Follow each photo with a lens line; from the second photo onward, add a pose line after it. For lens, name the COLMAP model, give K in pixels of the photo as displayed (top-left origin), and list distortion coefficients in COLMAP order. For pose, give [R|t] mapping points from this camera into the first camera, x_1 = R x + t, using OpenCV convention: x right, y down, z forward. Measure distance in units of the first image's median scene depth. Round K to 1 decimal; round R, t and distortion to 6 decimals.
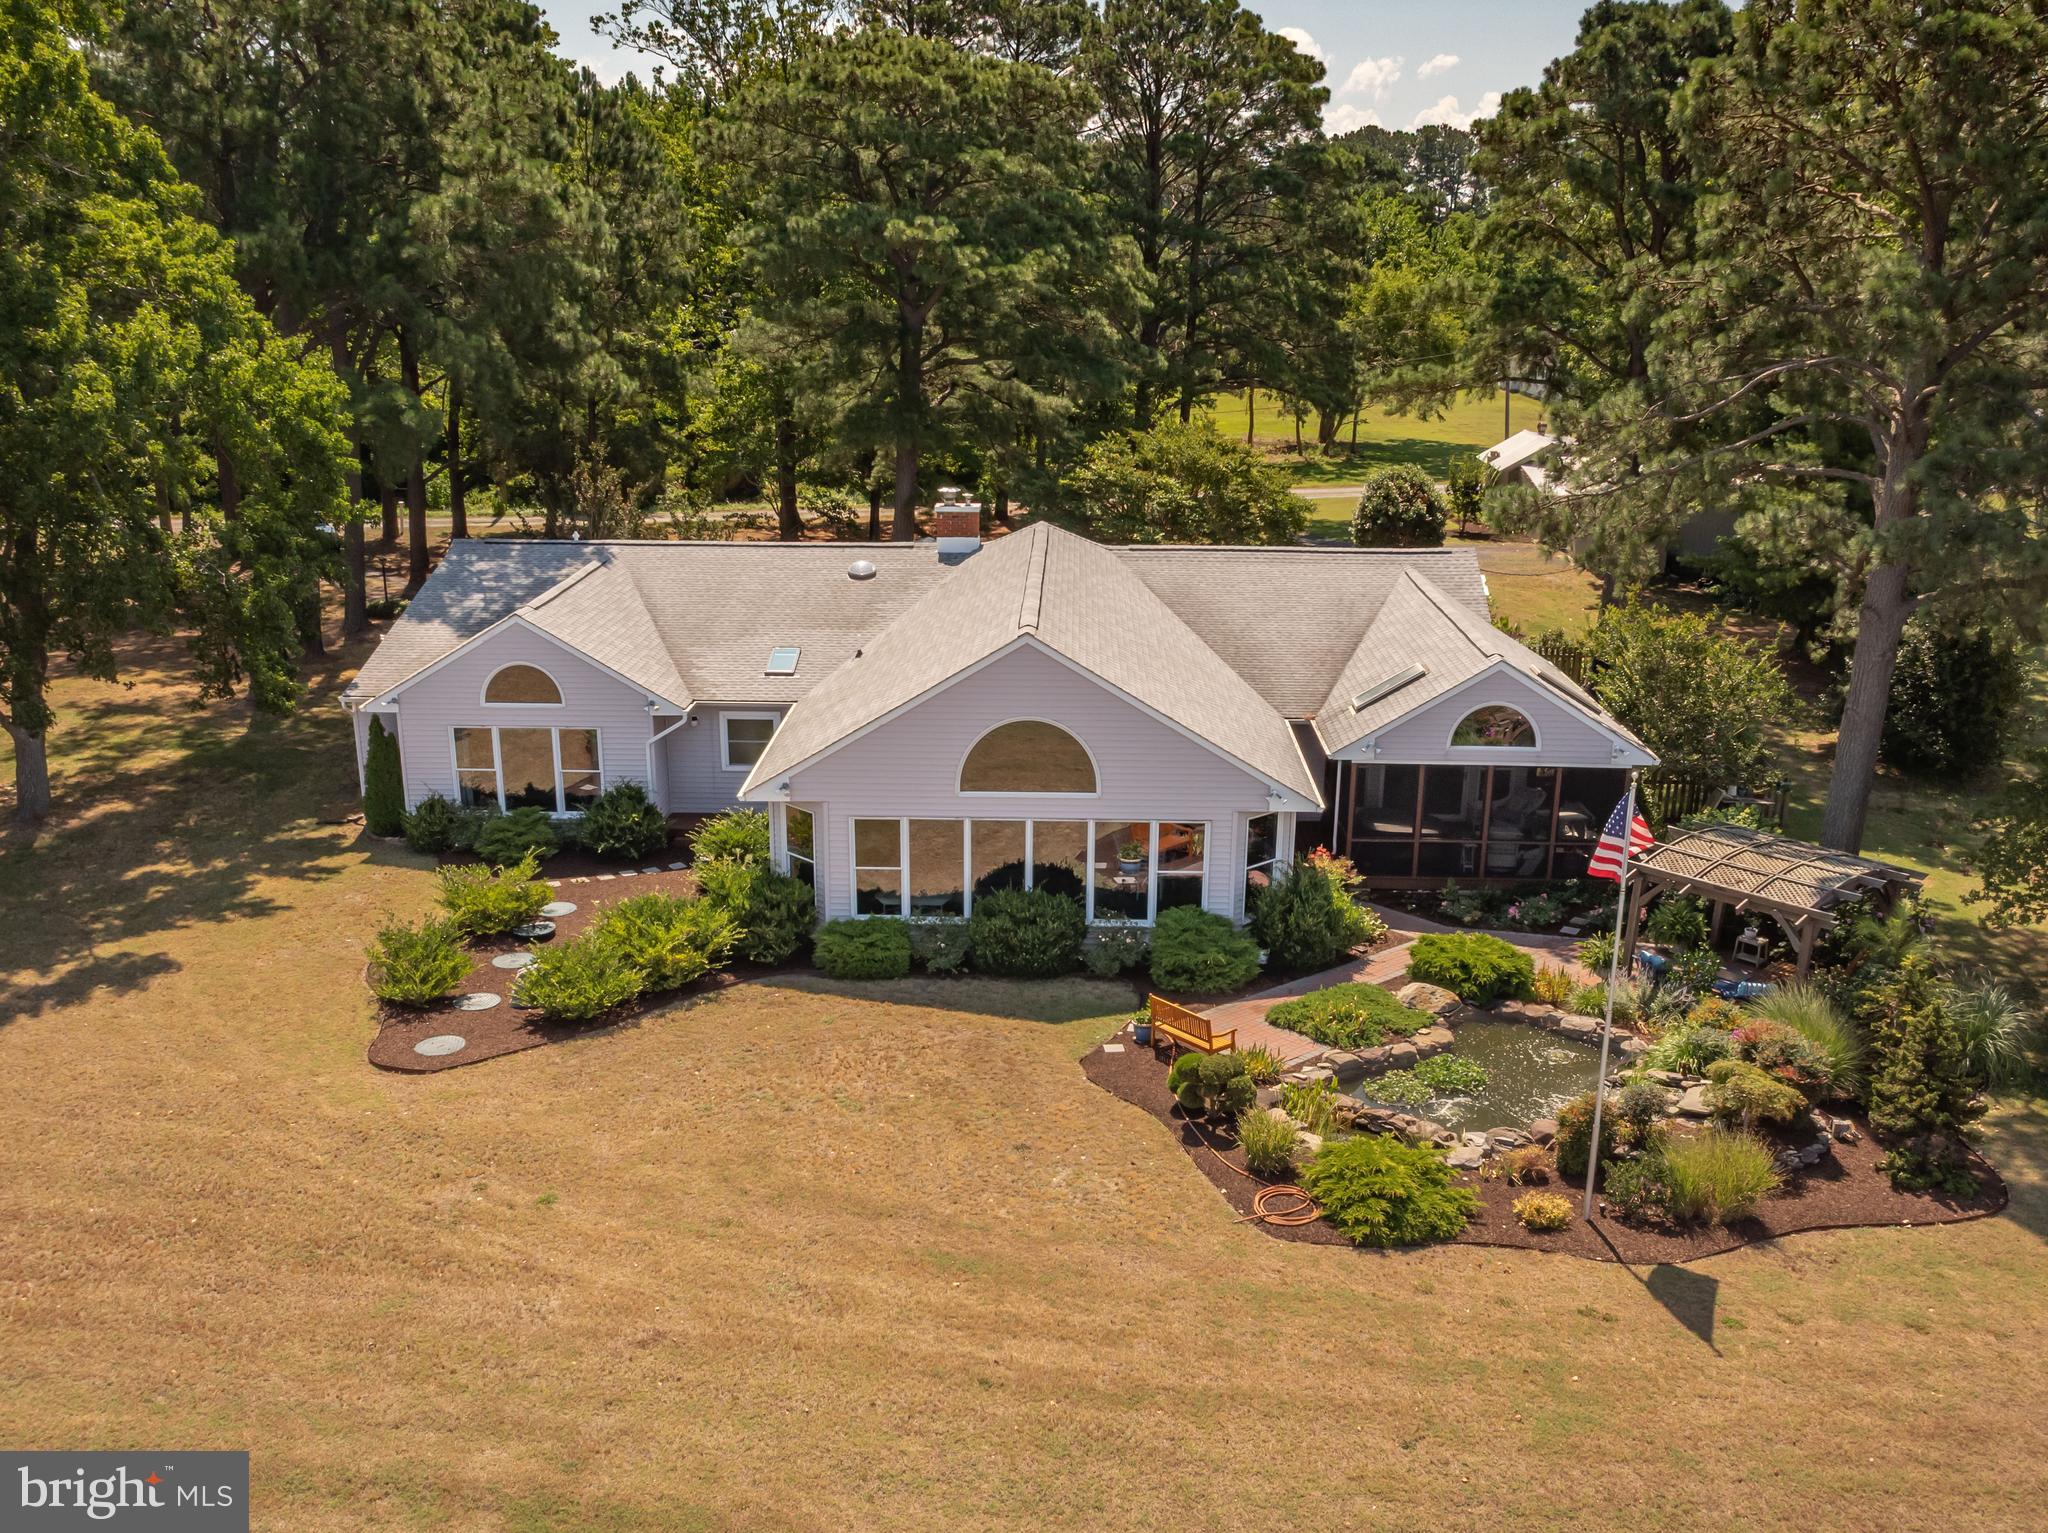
lens RADIAL K [[1874.0, 0, 993.8], [0, 1874.0, 887.8], [0, 0, 1]] dist [-0.018398, -0.007154]
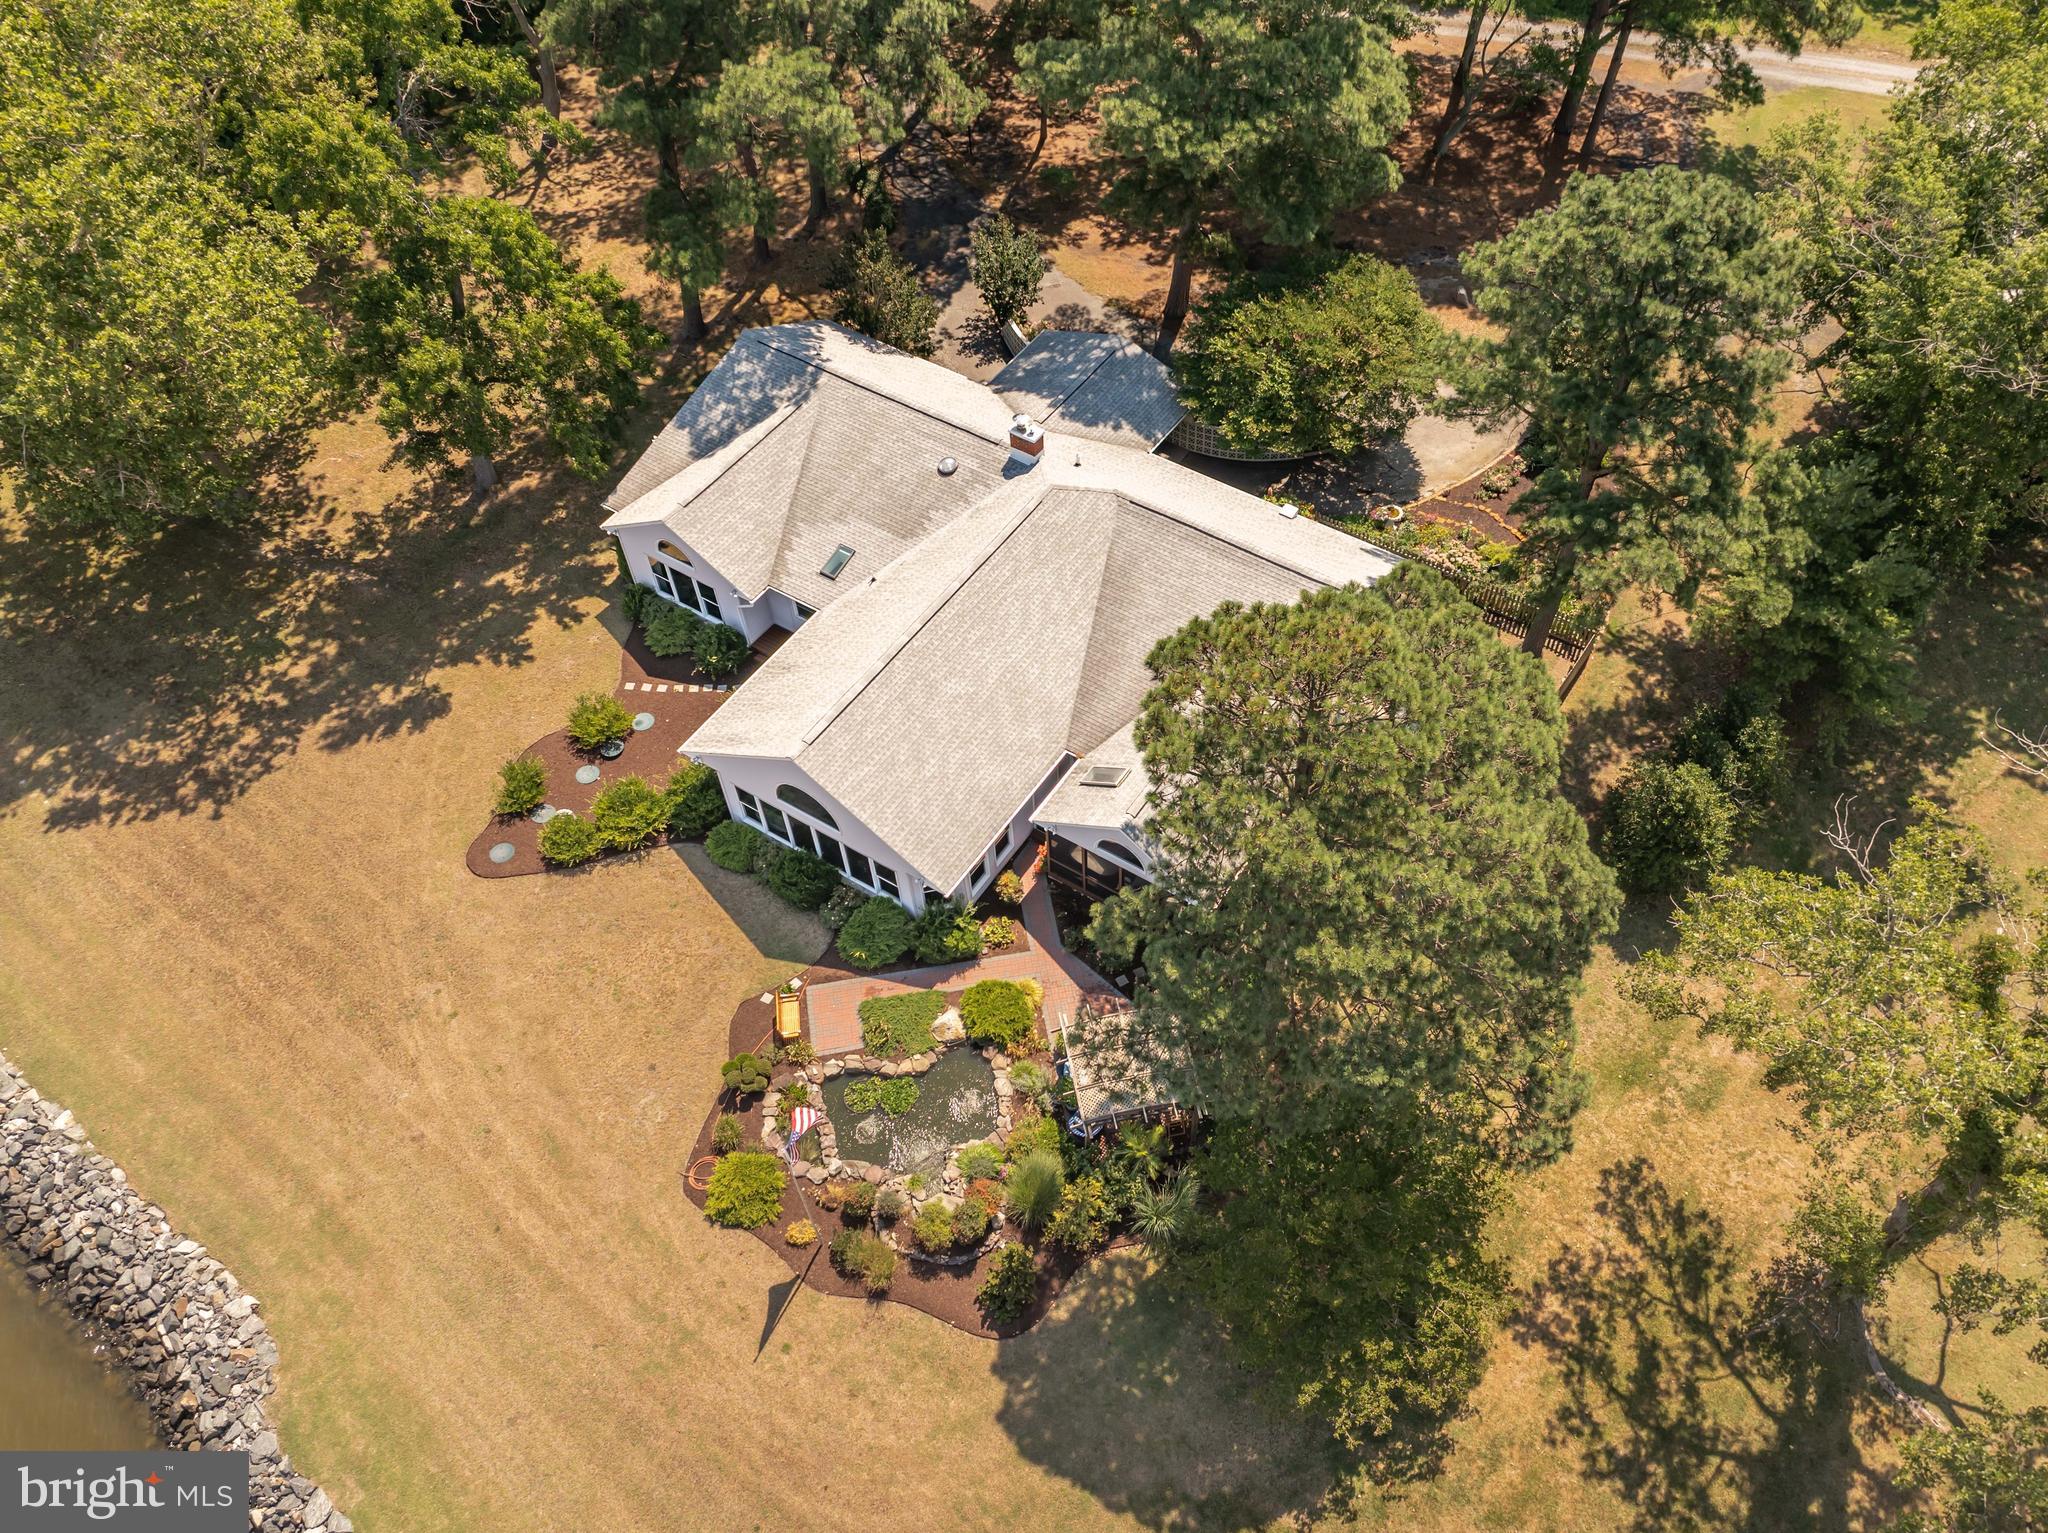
lens RADIAL K [[1510.6, 0, 1132.4], [0, 1510.6, 829.6], [0, 0, 1]] dist [-0.023273, -0.003773]
pose [[0.873583, 0.402011, -0.274299, 0.566113], [-0.166750, 0.776749, 0.607335, -0.795856], [0.457217, -0.484818, 0.745590, 0.083500]]
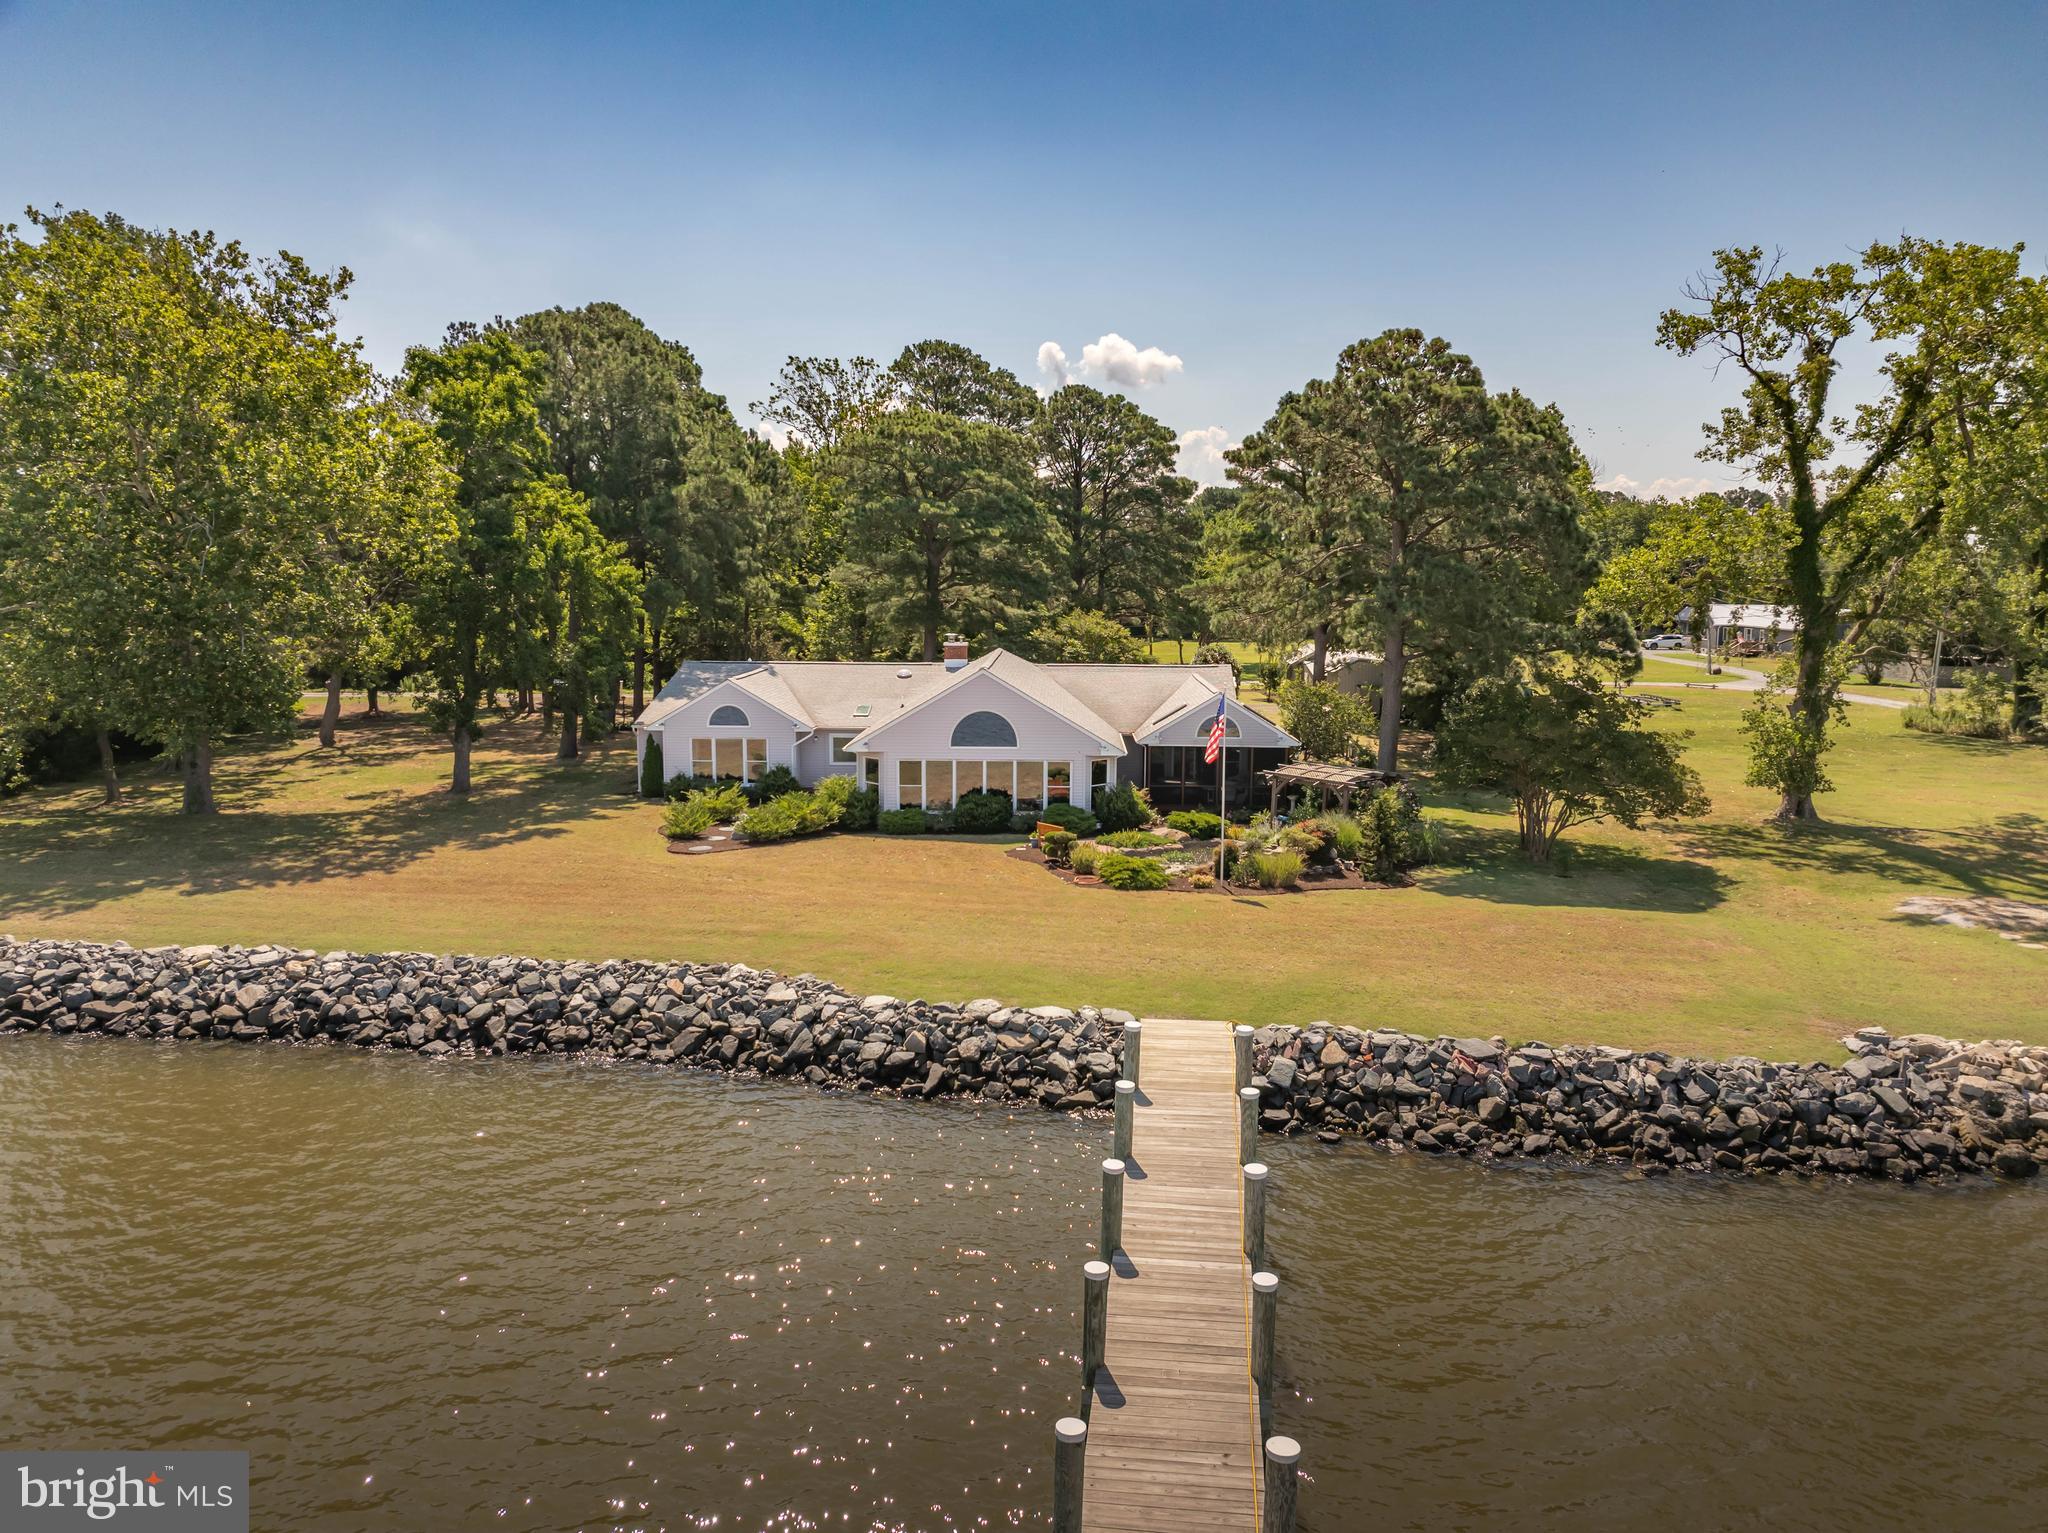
lens RADIAL K [[1428.2, 0, 1024.0], [0, 1428.2, 766.5], [0, 0, 1]] dist [-0.031833, 0.018430]
pose [[0.999860, 0.002514, 0.016519, 0.030894], [0.000754, 0.980815, -0.194940, 0.234982], [-0.016692, 0.194925, 0.980676, -0.454598]]
